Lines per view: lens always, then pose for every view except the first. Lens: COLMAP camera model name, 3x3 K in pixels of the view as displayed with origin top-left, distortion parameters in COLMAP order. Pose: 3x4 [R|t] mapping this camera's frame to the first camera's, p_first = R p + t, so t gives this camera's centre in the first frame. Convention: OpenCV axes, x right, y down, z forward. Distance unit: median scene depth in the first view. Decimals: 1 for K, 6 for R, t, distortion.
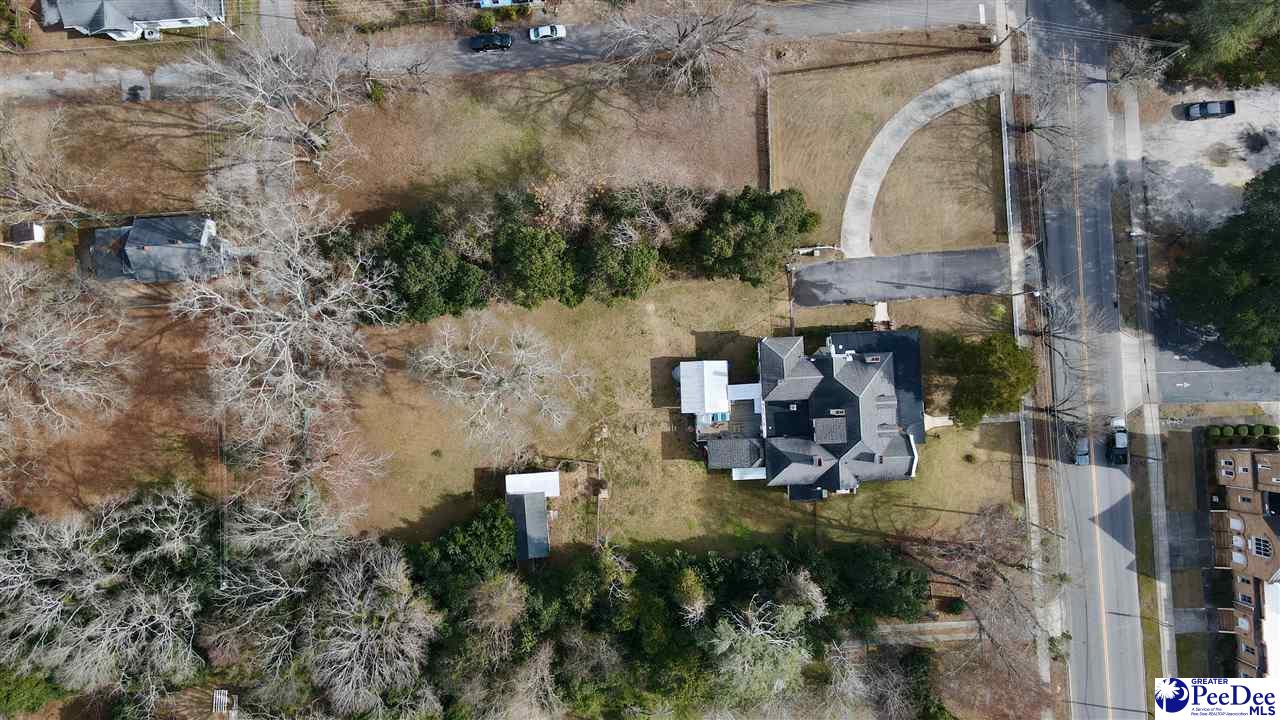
lens RADIAL K [[947.4, 0, 631.2], [0, 947.4, 349.7], [0, 0, 1]] dist [0.022124, -0.009165]
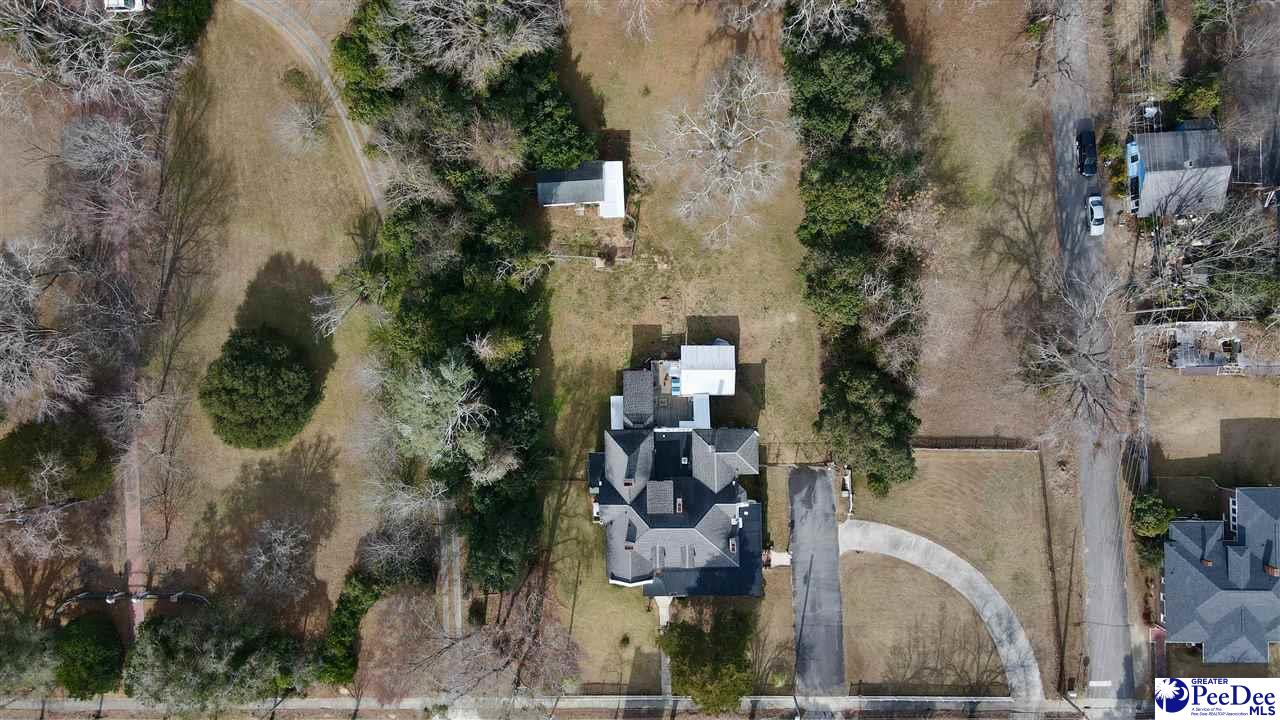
lens RADIAL K [[947.4, 0, 631.2], [0, 947.4, 349.7], [0, 0, 1]] dist [0.022124, -0.009165]
pose [[-0.029952, 0.999480, 0.011931, 0.047488], [-0.995872, -0.030862, 0.085361, 0.035235], [0.085684, -0.009325, 0.996279, 0.038170]]
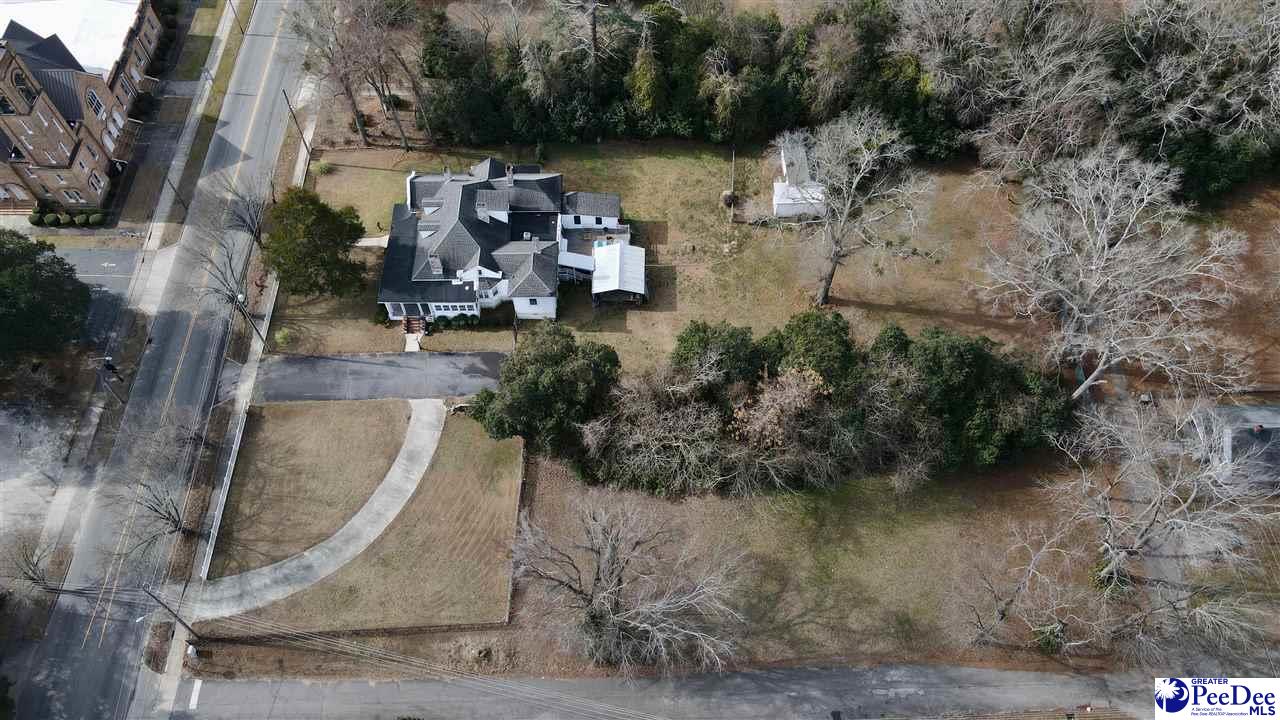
lens RADIAL K [[947.4, 0, 631.2], [0, 947.4, 349.7], [0, 0, 1]] dist [0.022124, -0.009165]
pose [[-0.998665, -0.033094, 0.039660, 0.026604], [0.049640, -0.827216, 0.559686, -0.540151], [0.014285, 0.560908, 0.827755, 0.283439]]
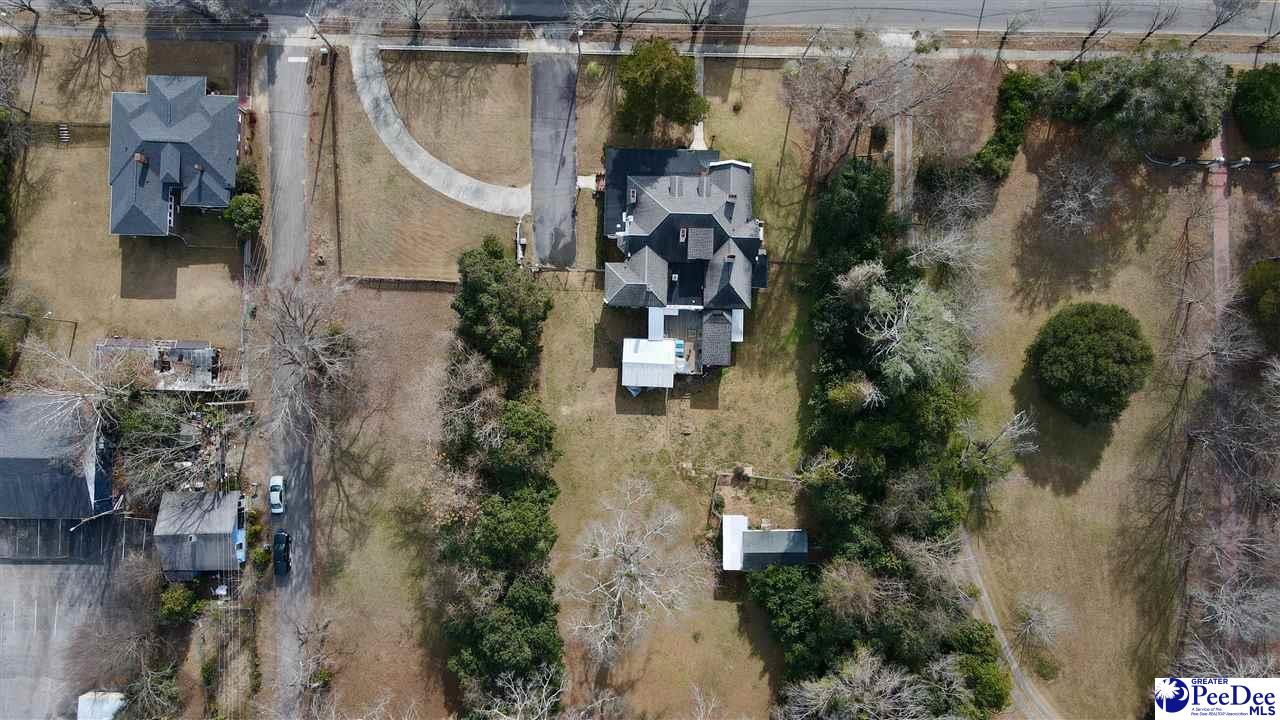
lens RADIAL K [[947.4, 0, 631.2], [0, 947.4, 349.7], [0, 0, 1]] dist [0.022124, -0.009165]
pose [[0.071444, -0.996208, 0.049644, 0.040423], [0.996993, 0.072821, 0.026509, -0.006560], [-0.030023, 0.047601, 0.998415, 0.001864]]
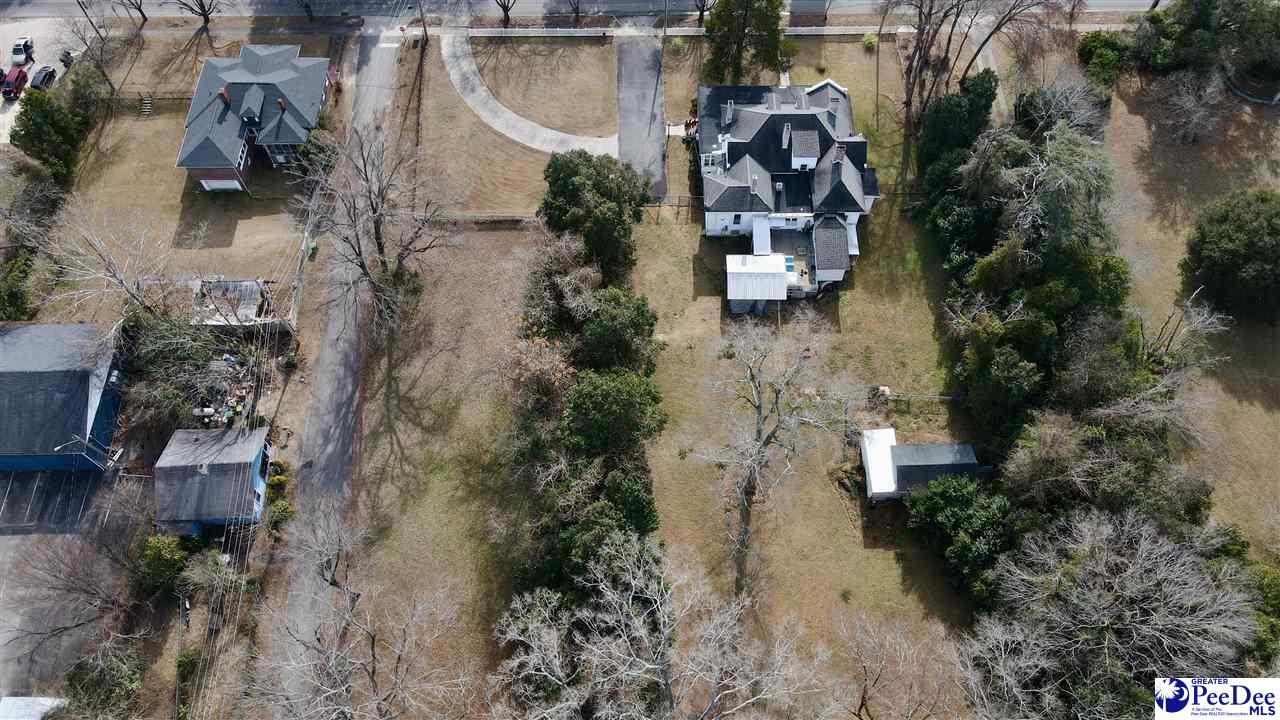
lens RADIAL K [[947.4, 0, 631.2], [0, 947.4, 349.7], [0, 0, 1]] dist [0.022124, -0.009165]
pose [[0.055054, -0.867527, 0.494334, -0.426530], [0.998151, 0.060598, -0.004819, -0.068764], [-0.025775, 0.493685, 0.869259, 0.269316]]
